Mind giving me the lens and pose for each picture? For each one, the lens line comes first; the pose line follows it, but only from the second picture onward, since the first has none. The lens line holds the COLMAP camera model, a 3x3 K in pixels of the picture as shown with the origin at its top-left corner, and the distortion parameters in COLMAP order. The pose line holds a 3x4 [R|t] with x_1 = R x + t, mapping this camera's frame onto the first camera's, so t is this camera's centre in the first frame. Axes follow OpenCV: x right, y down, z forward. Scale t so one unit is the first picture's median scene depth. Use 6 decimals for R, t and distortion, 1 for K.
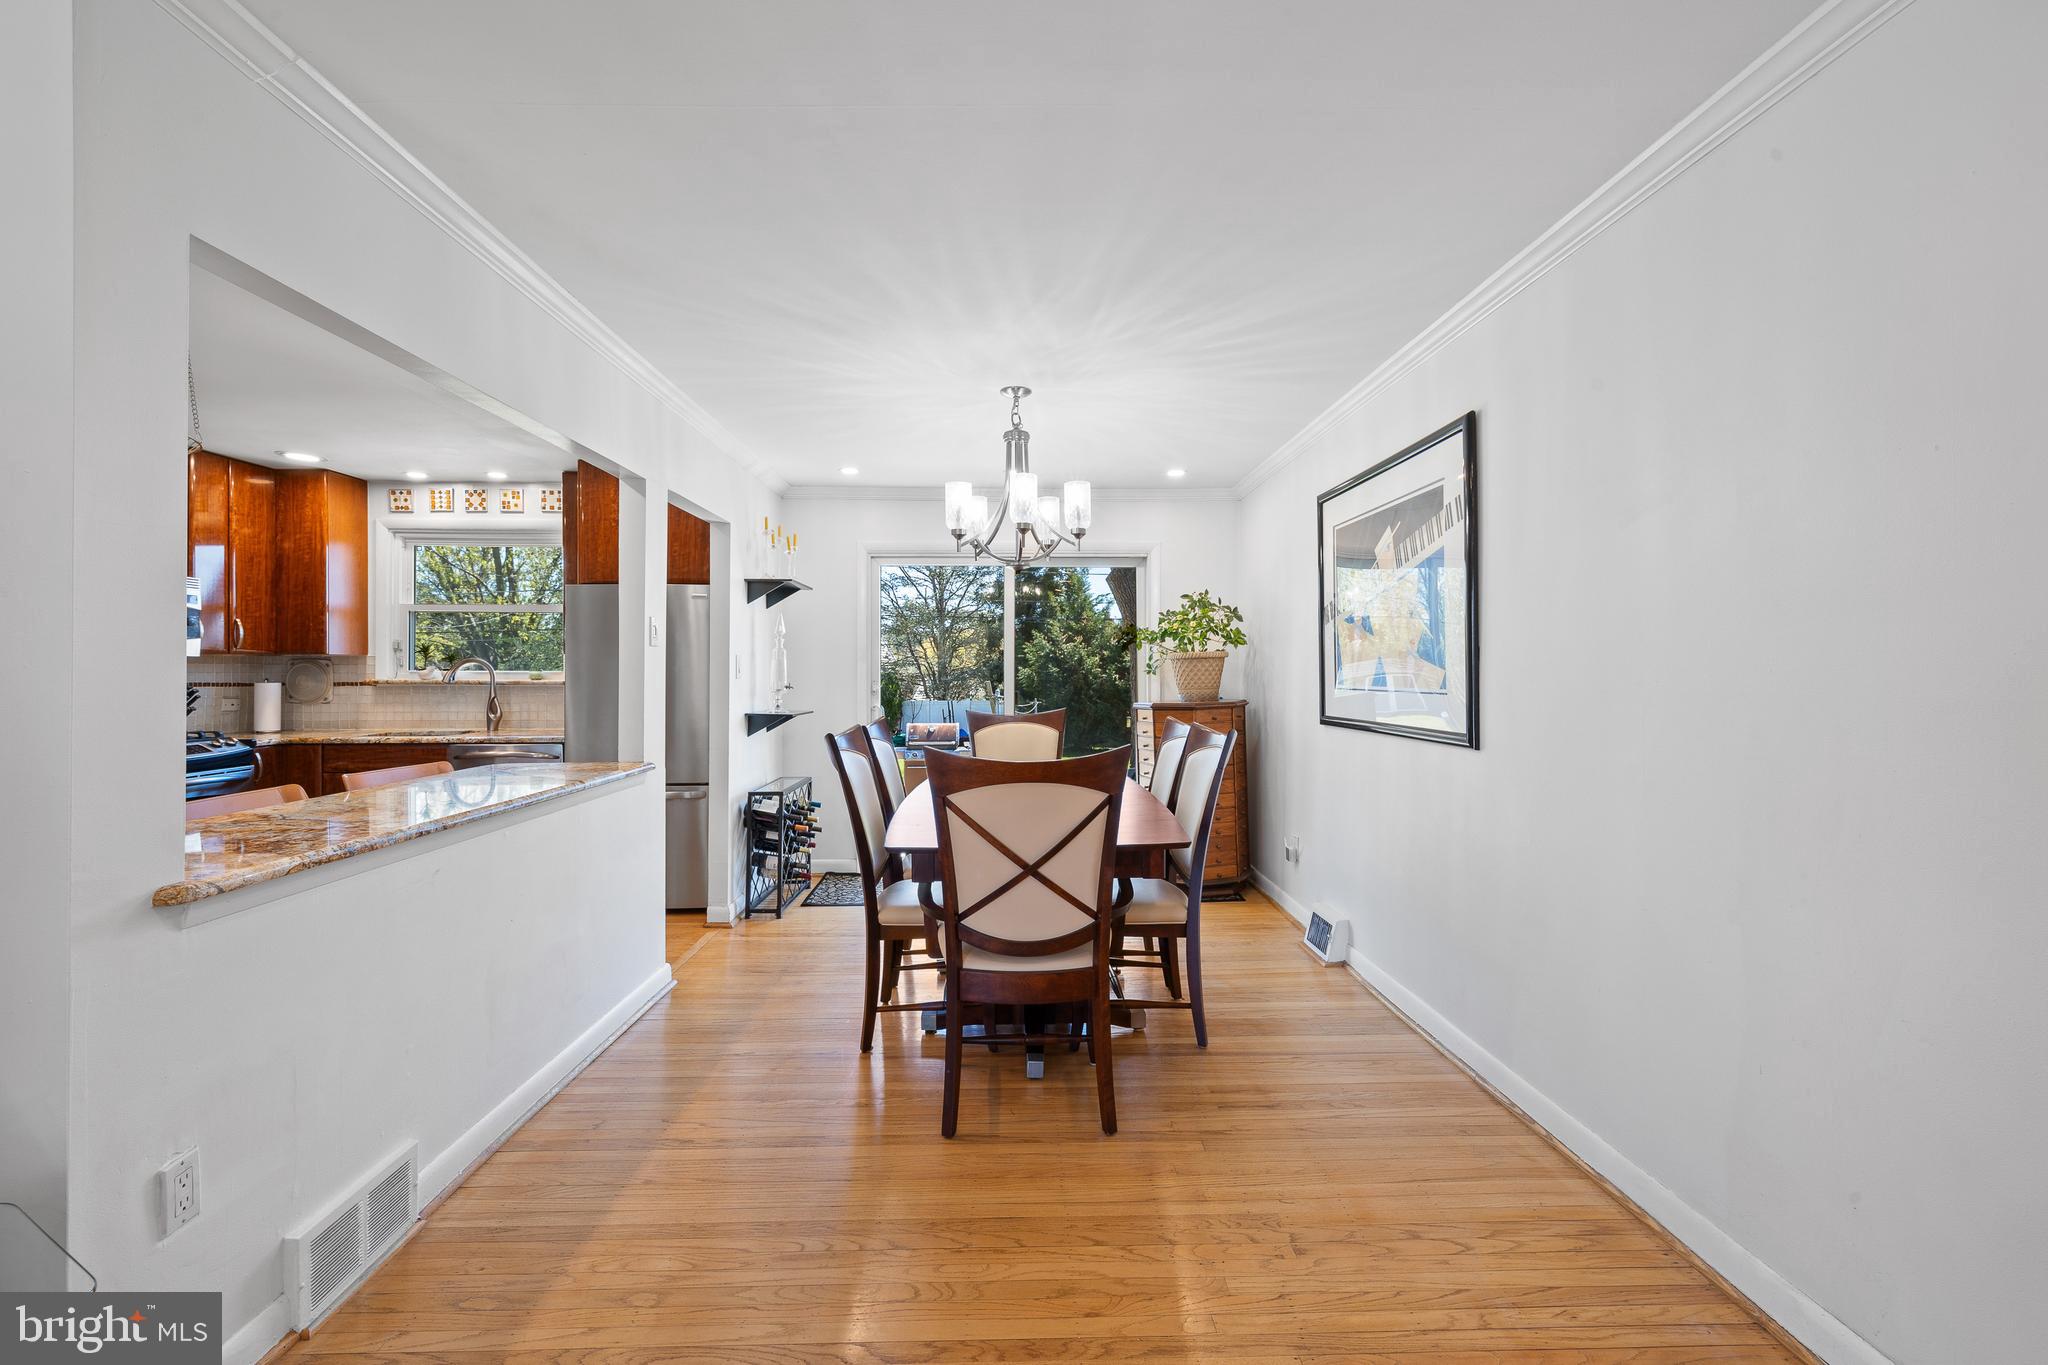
lens RADIAL K [[874.7, 0, 1023.4], [0, 874.7, 663.6], [0, 0, 1]] dist [0.000930, -0.000239]
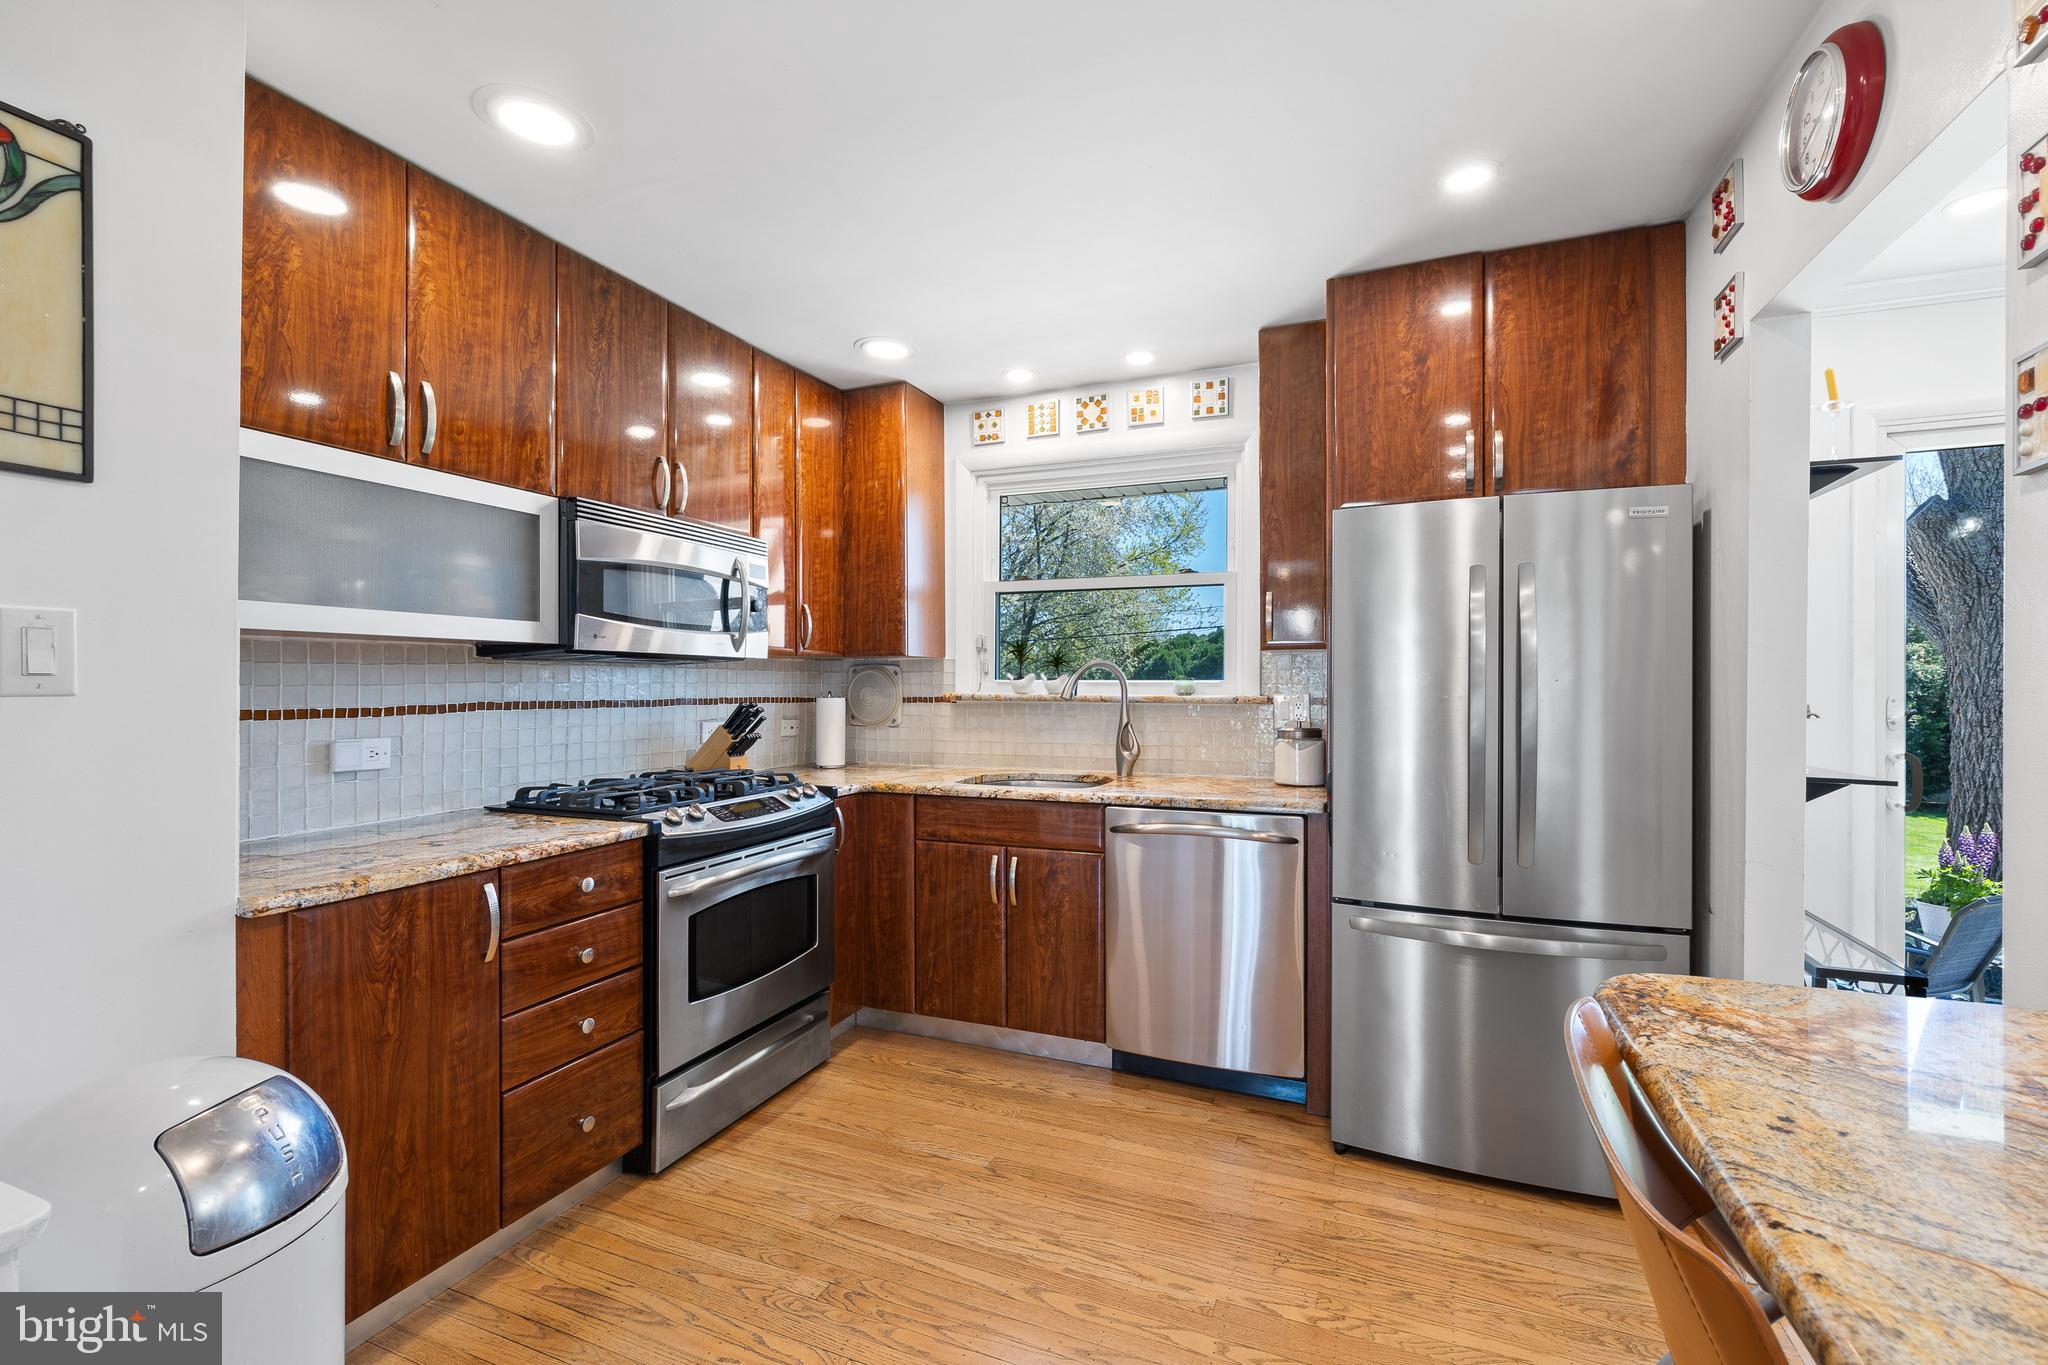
lens RADIAL K [[874.7, 0, 1032.9], [0, 874.7, 688.6], [0, 0, 1]] dist [0.000930, -0.000239]
pose [[0.919345, 0.001434, -0.393450, -0.506662], [0.004475, 0.999891, 0.014100, 0.006471], [0.393427, -0.014723, 0.919238, 0.480111]]
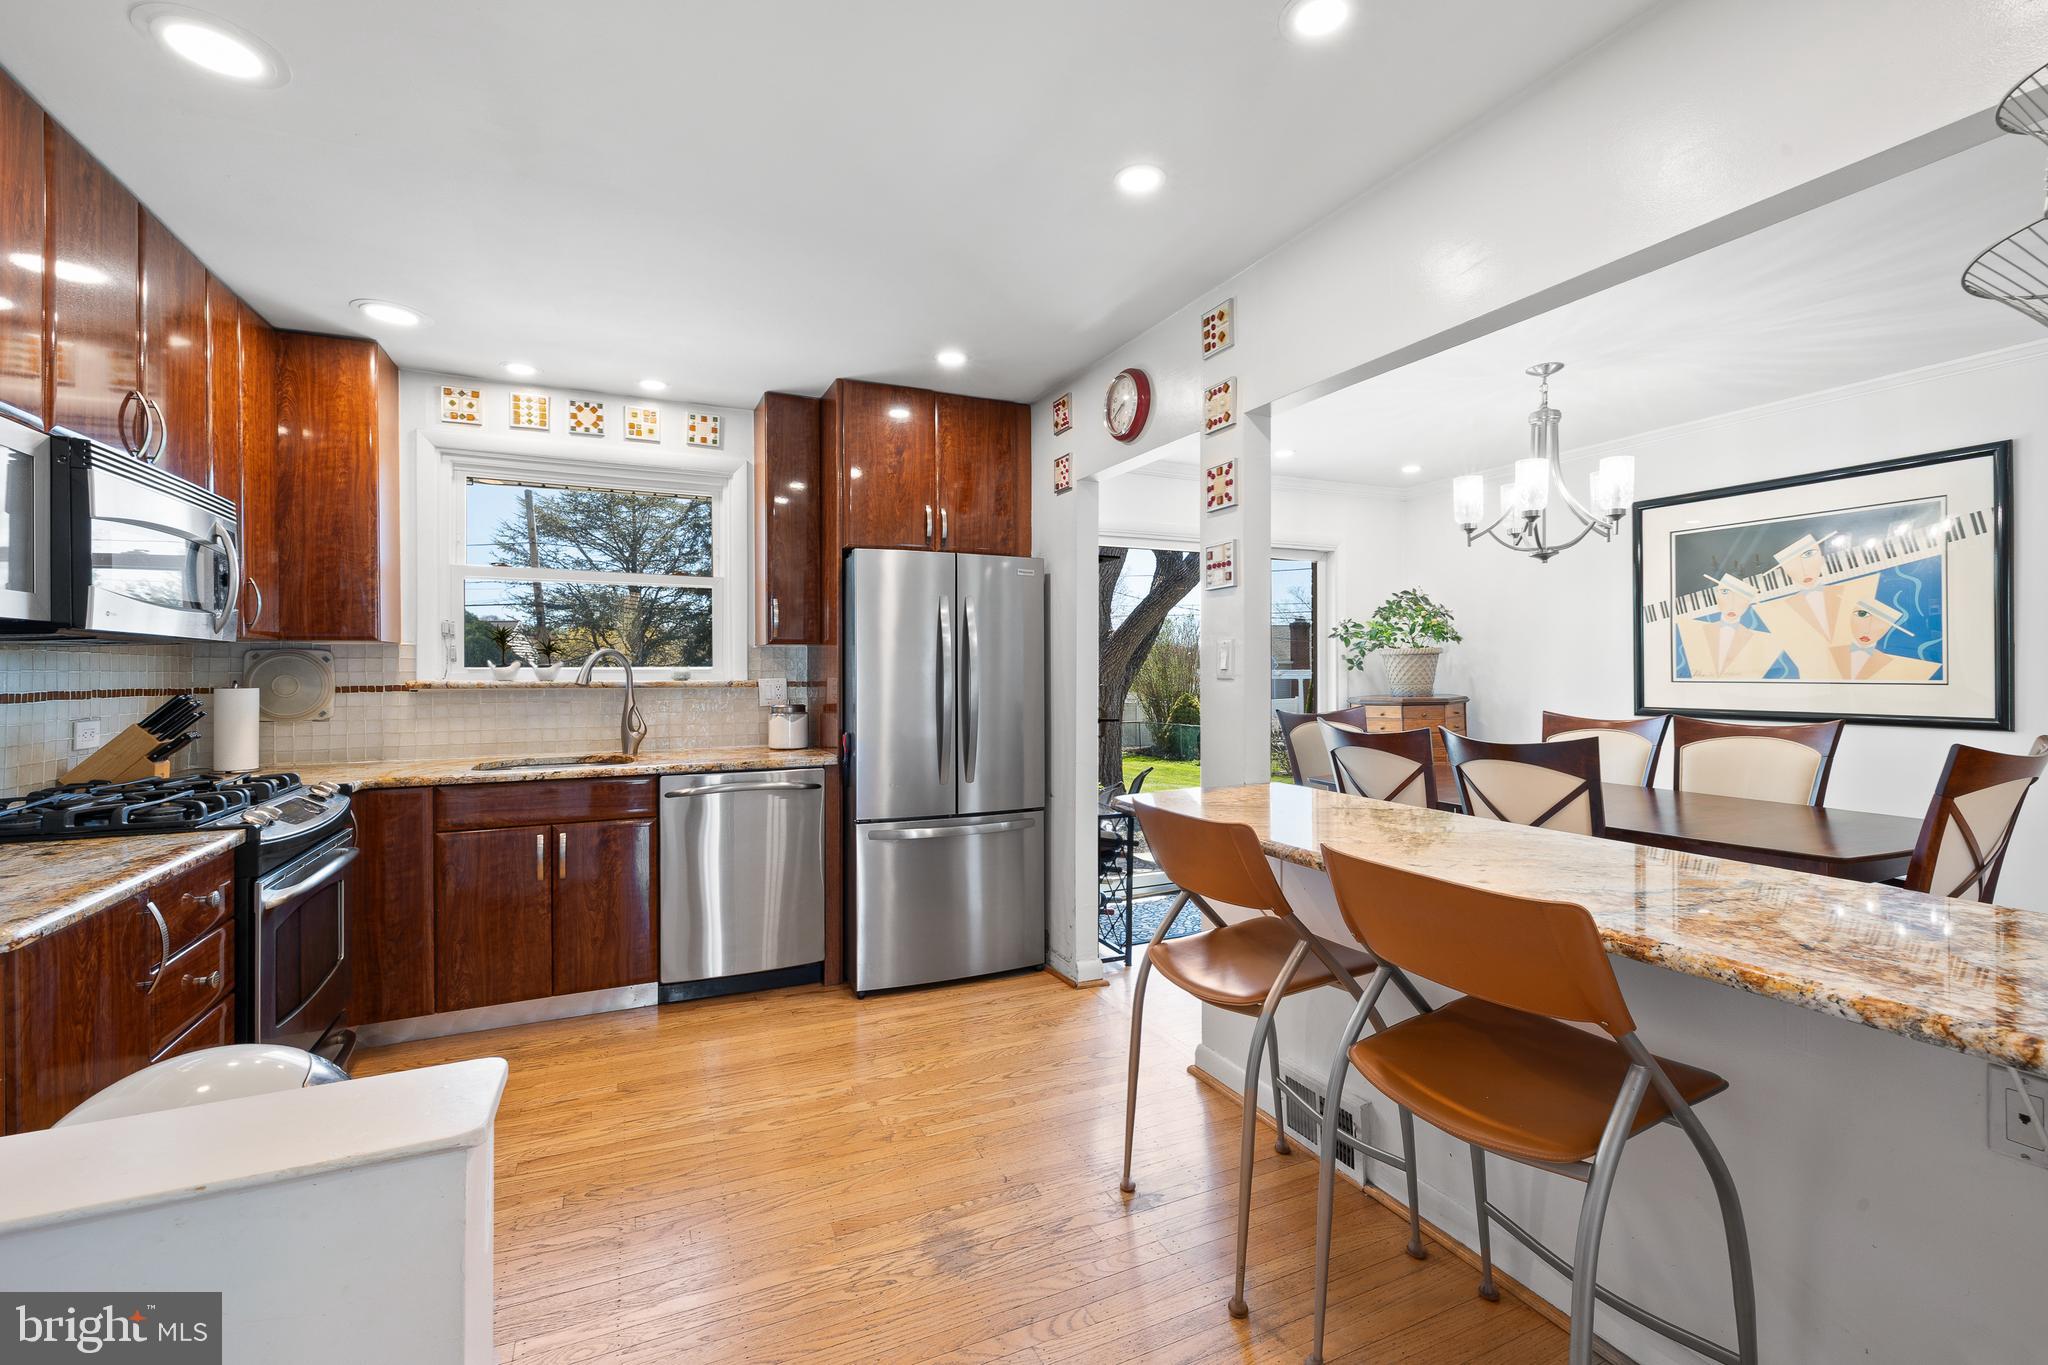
lens RADIAL K [[874.7, 0, 1021.5], [0, 874.7, 675.9], [0, 0, 1]] dist [0.000930, -0.000239]
pose [[0.916083, -0.005444, 0.400952, -0.722965], [-0.001116, 0.999869, 0.016126, 0.004252], [-0.400988, -0.015220, 0.915957, 0.287216]]
